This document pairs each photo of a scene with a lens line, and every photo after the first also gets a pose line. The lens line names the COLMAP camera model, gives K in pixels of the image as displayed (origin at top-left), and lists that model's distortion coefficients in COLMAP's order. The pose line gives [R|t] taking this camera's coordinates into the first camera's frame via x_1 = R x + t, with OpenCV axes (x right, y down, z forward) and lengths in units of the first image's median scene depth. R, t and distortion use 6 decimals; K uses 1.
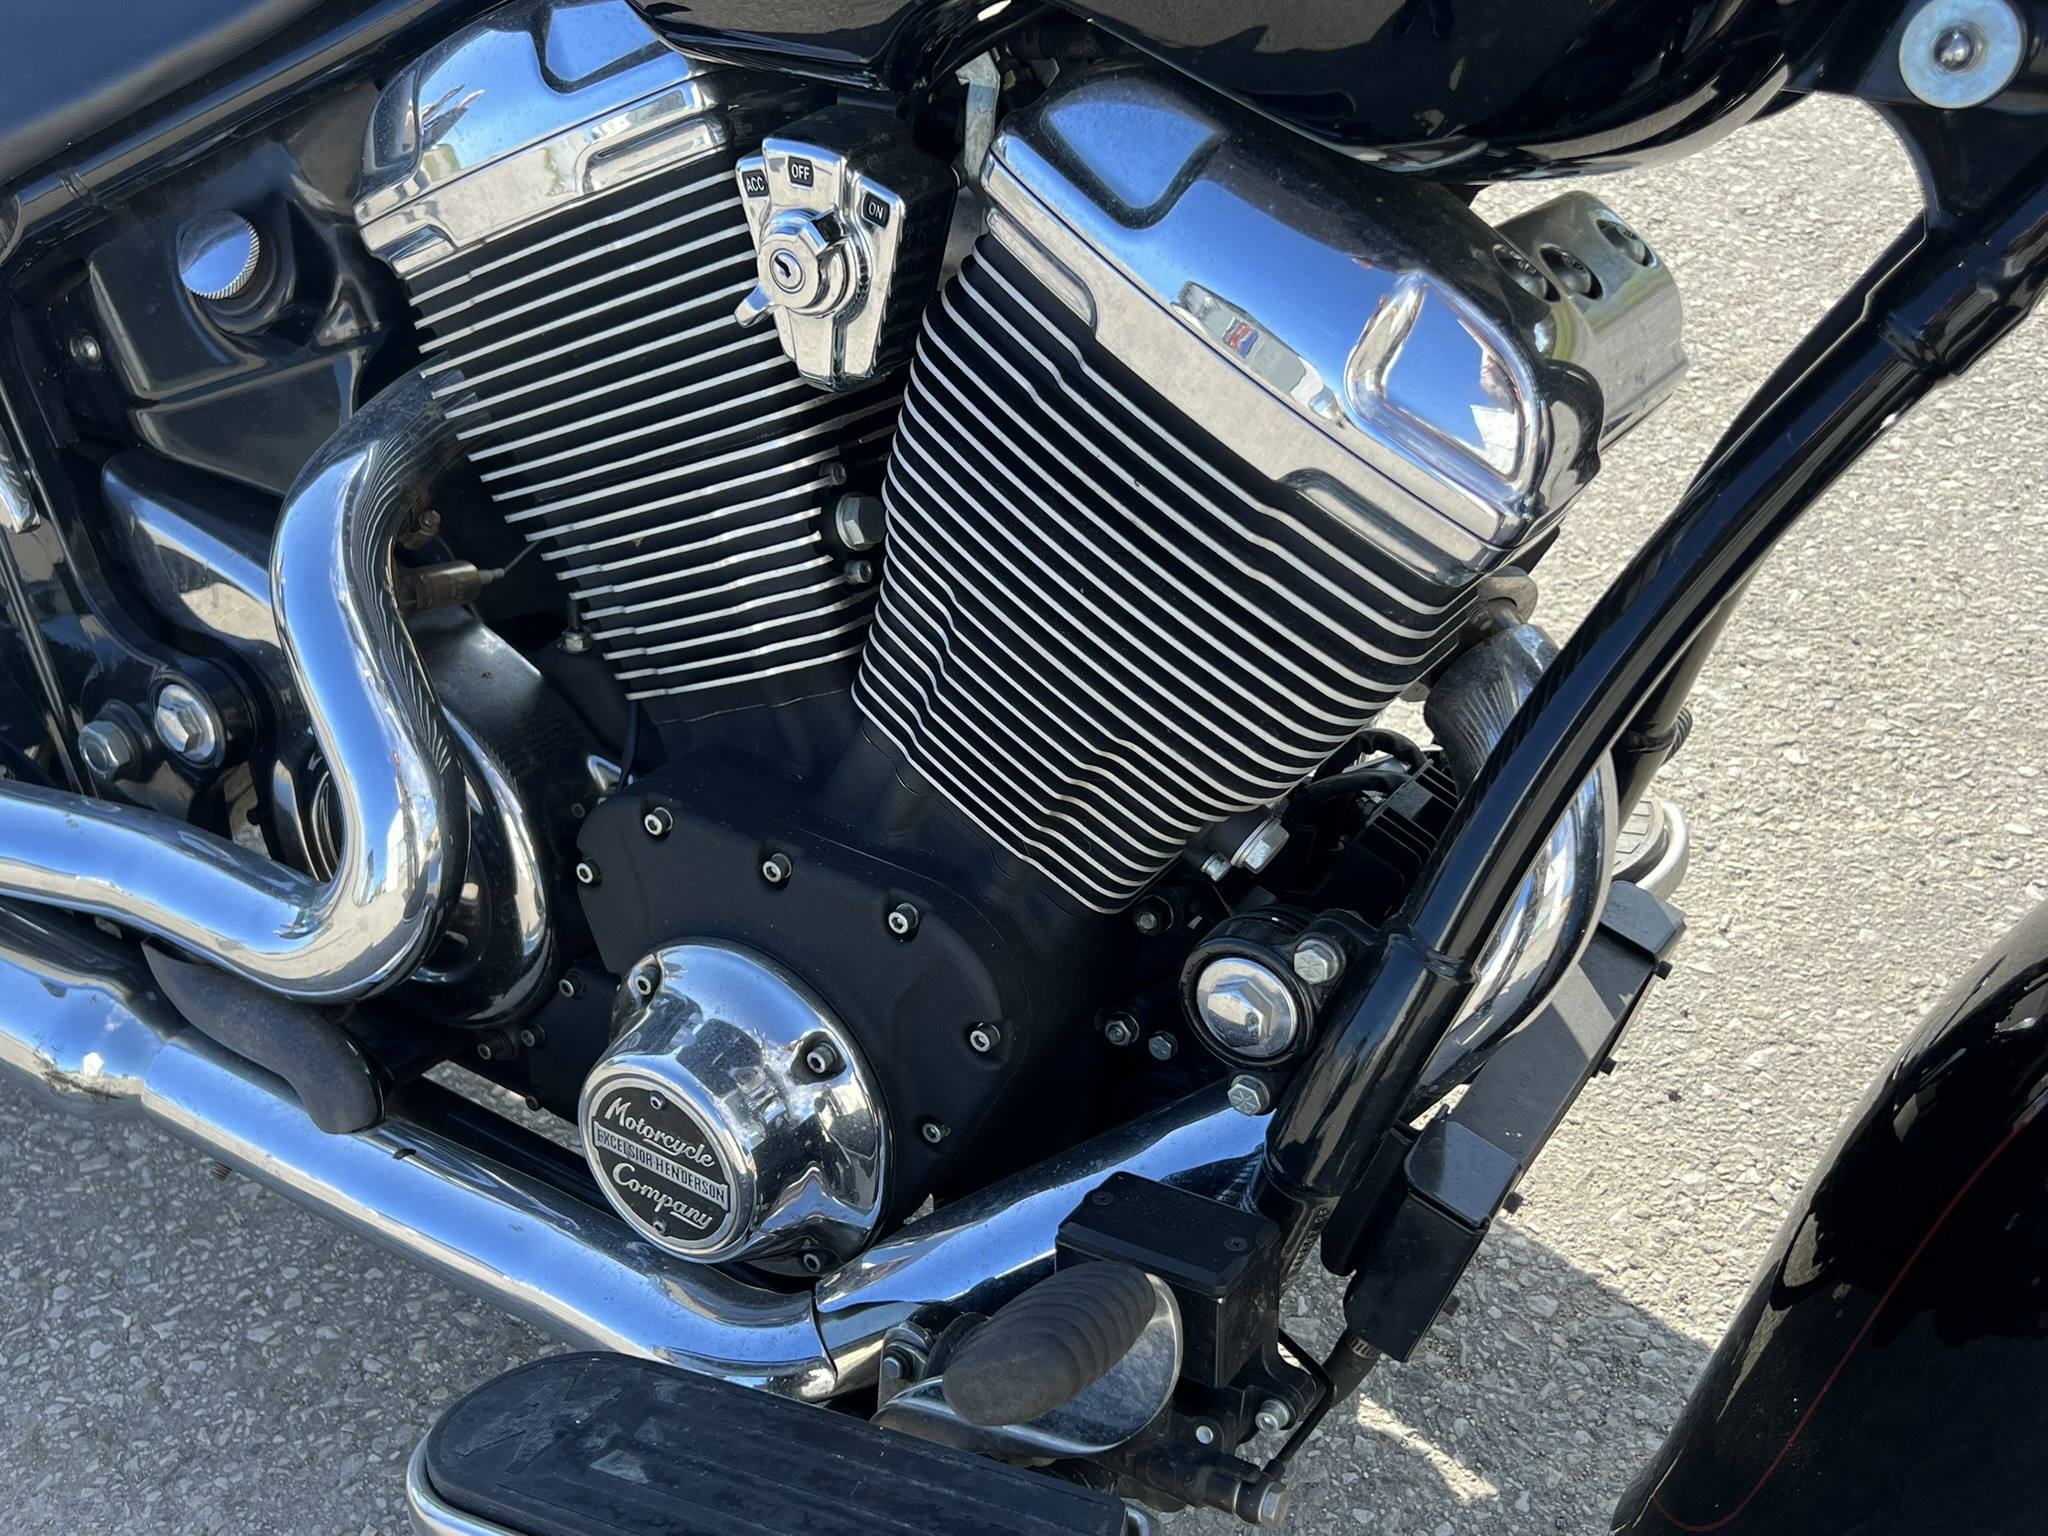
lens RADIAL K [[1950.6, 0, 1020.8], [0, 1950.6, 774.2], [0, 0, 1]] dist [-0.006895, 0.000000]
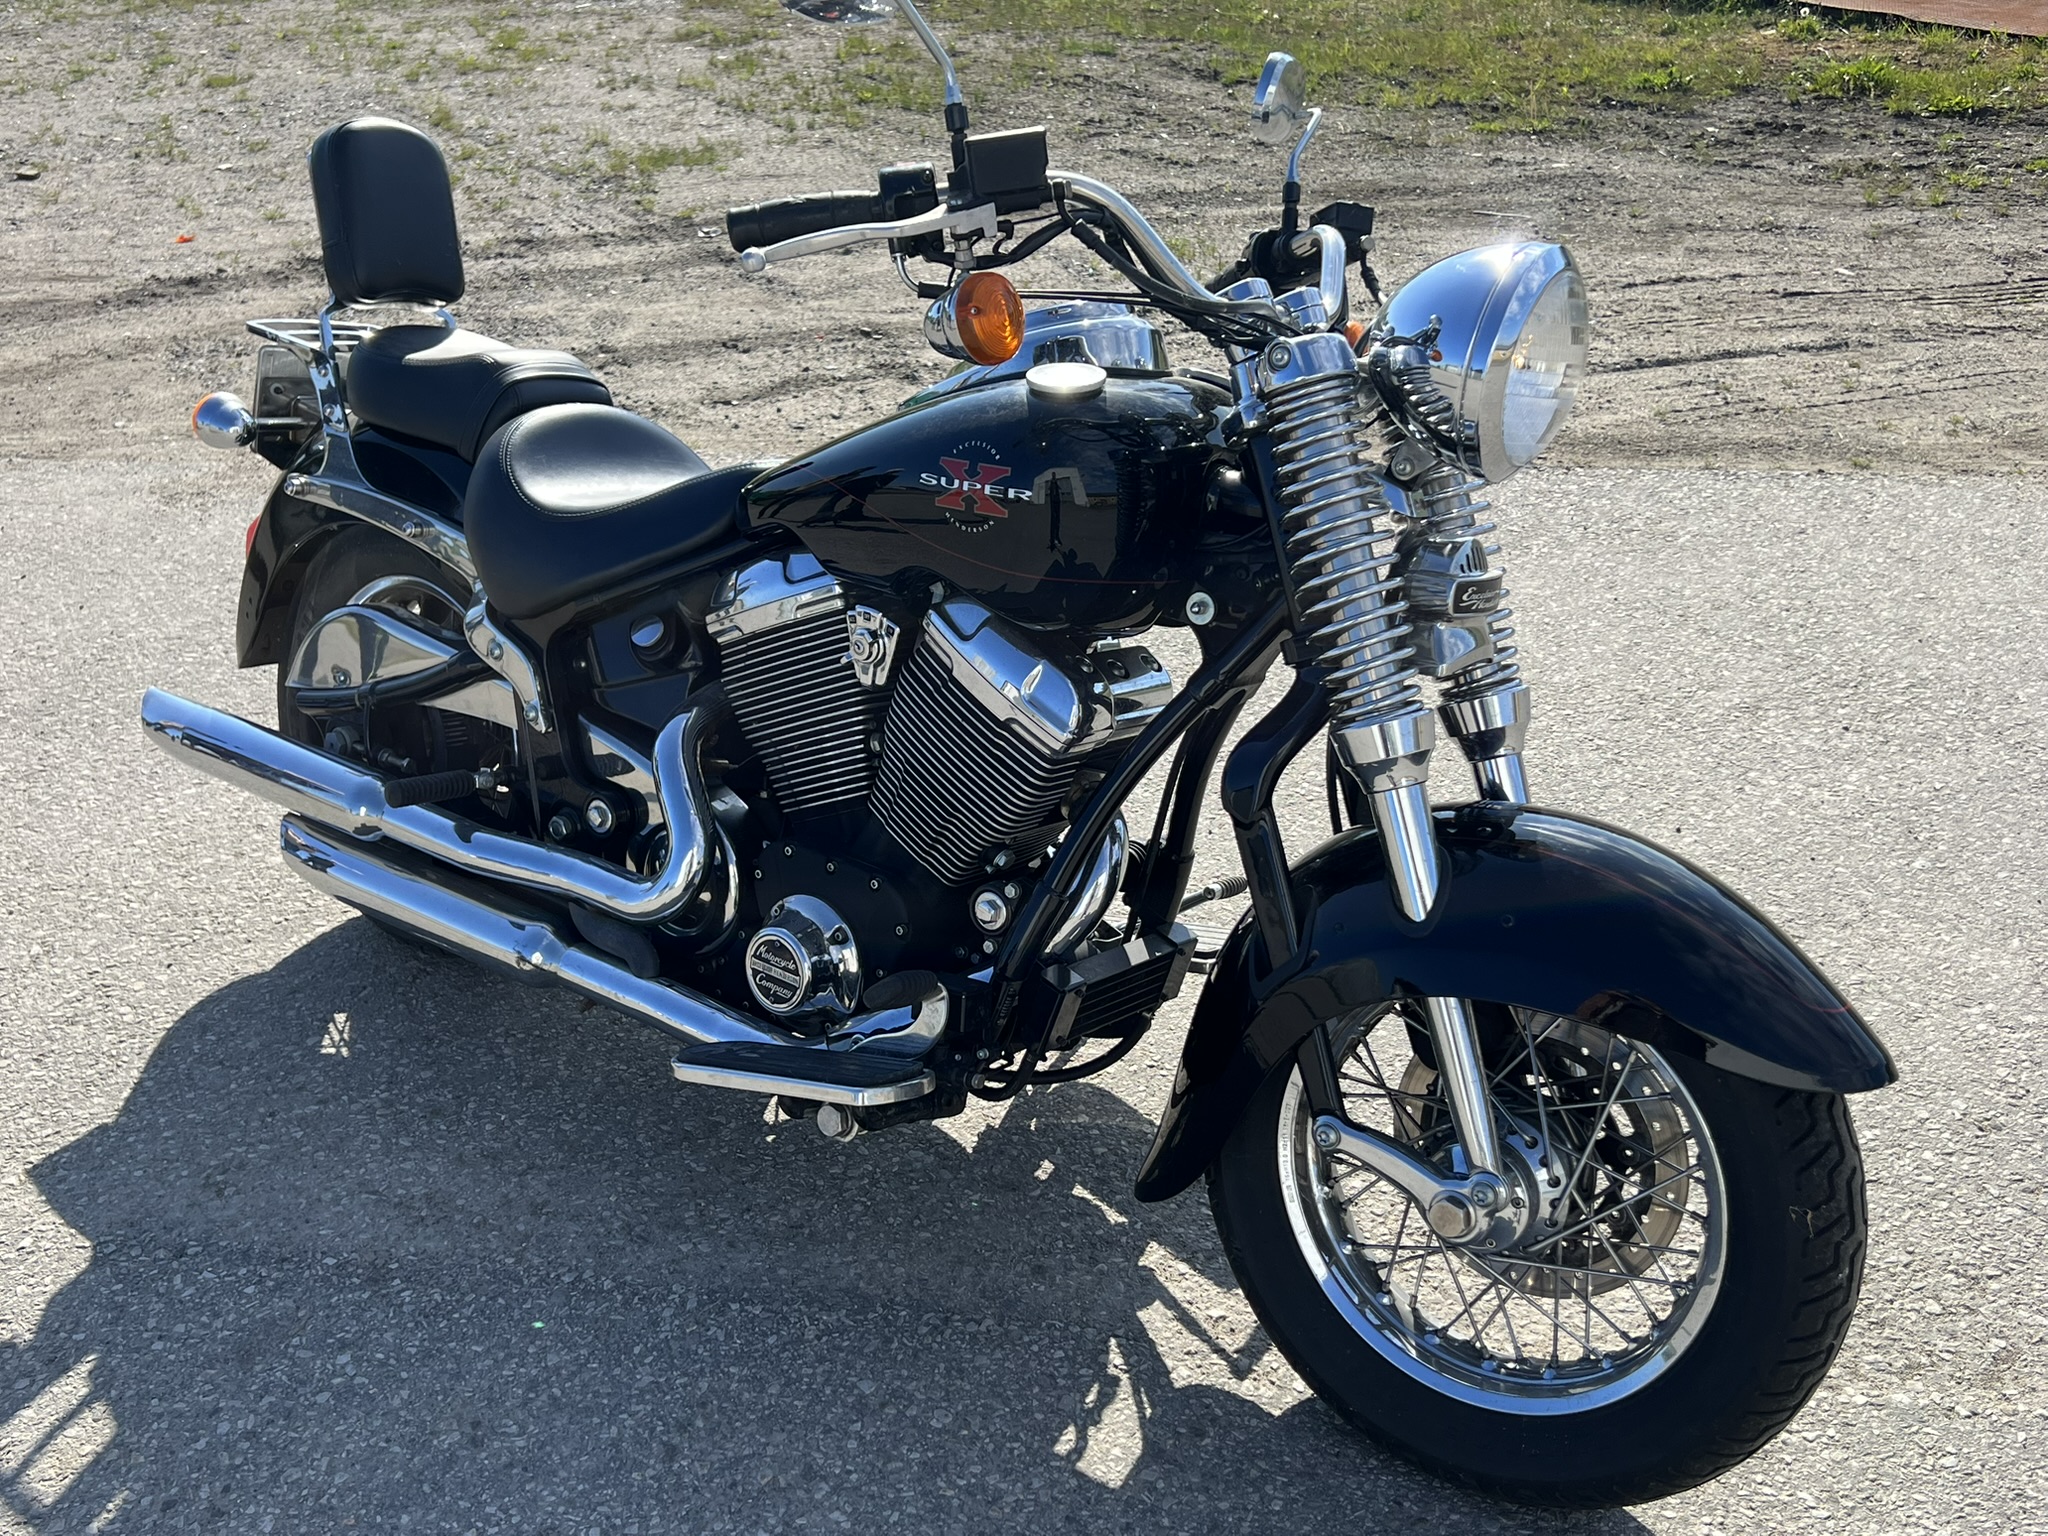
lens RADIAL K [[1950.6, 0, 1026.4], [0, 1950.6, 766.0], [0, 0, 1]] dist [-0.006895, 0.000000]
pose [[0.993885, 0.084852, -0.070665, 0.307444], [-0.099096, 0.967712, -0.231763, 0.496952], [0.048718, 0.237348, 0.970202, -1.567985]]
